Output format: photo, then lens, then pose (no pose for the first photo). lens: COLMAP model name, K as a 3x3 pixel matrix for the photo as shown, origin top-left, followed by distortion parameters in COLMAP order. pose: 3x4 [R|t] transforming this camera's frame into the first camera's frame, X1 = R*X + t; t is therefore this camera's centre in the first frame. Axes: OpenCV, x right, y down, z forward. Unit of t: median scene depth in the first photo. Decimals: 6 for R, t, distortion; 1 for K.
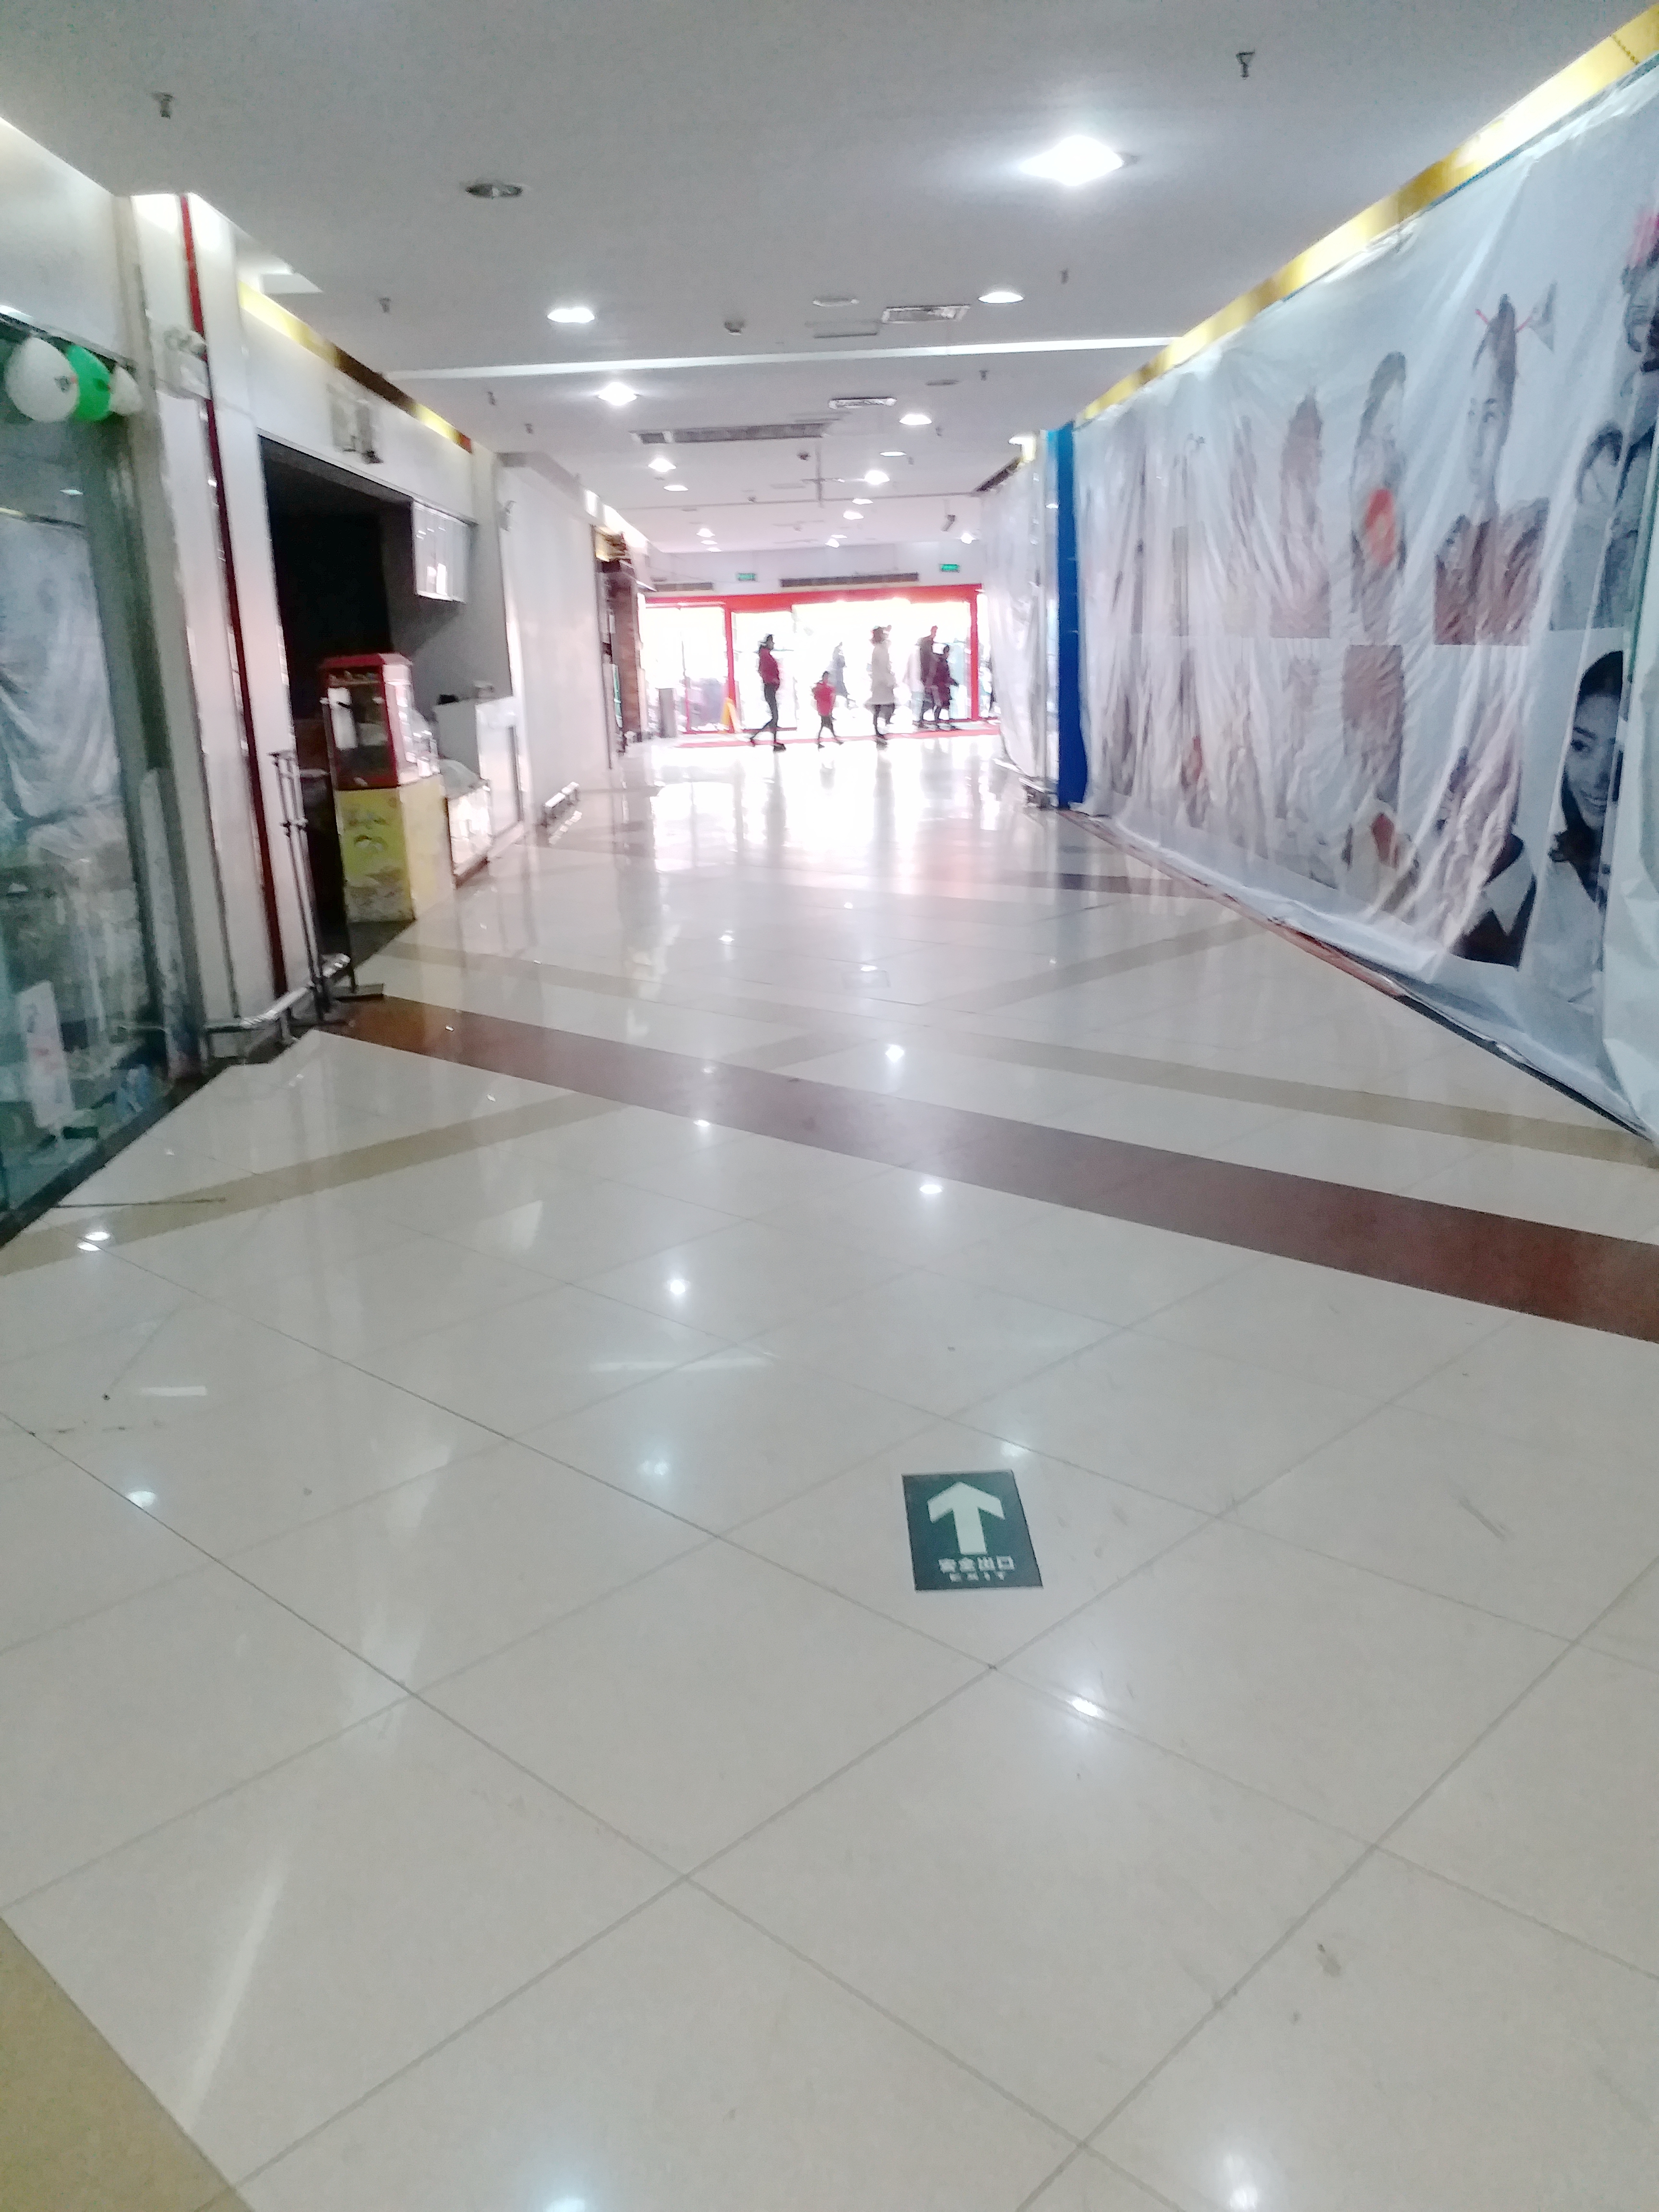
lens RADIAL K [[1753.3, 0, 816.6], [0, 1753.3, 1116.1], [0, 0, 1]] dist [0.082738, -0.056119]
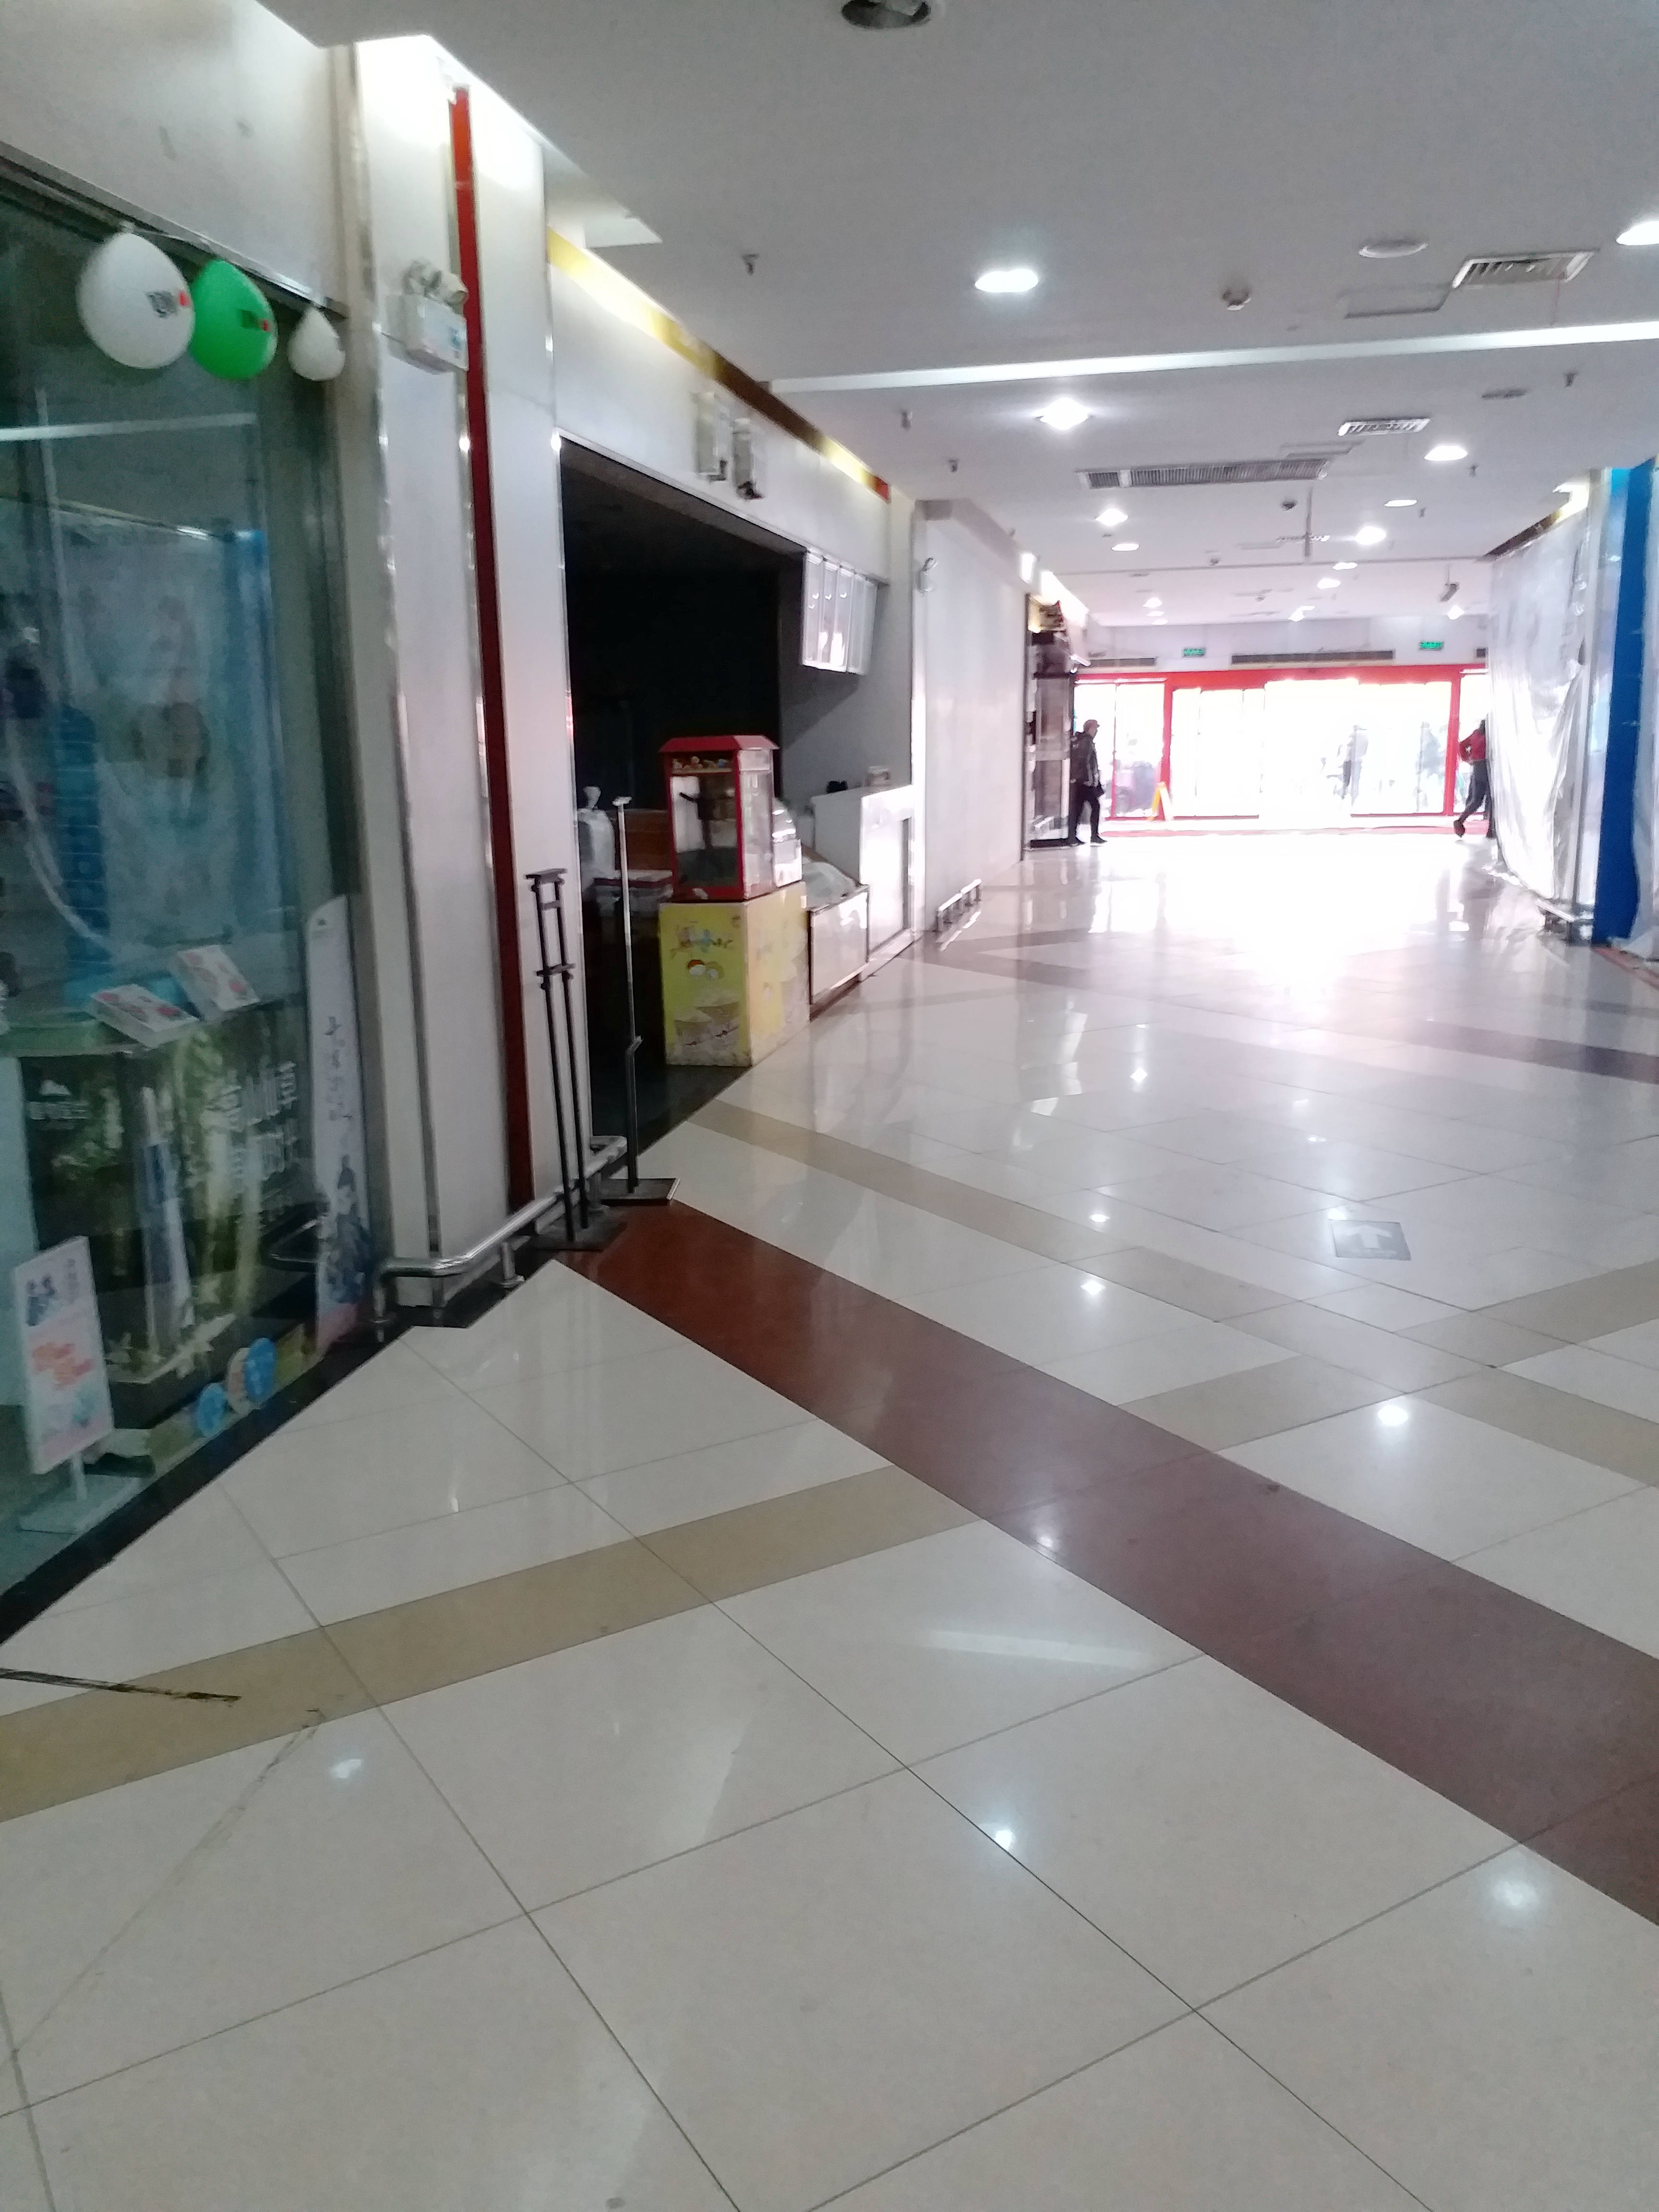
lens RADIAL K [[1753.3, 0, 832.9], [0, 1753.3, 1116.1], [0, 0, 1]] dist [0.082738, -0.056119]
pose [[0.973777, 0.078307, -0.213605, -0.020711], [-0.086764, 0.995762, -0.030490, -0.067443], [0.210312, 0.048223, 0.976444, 0.235627]]
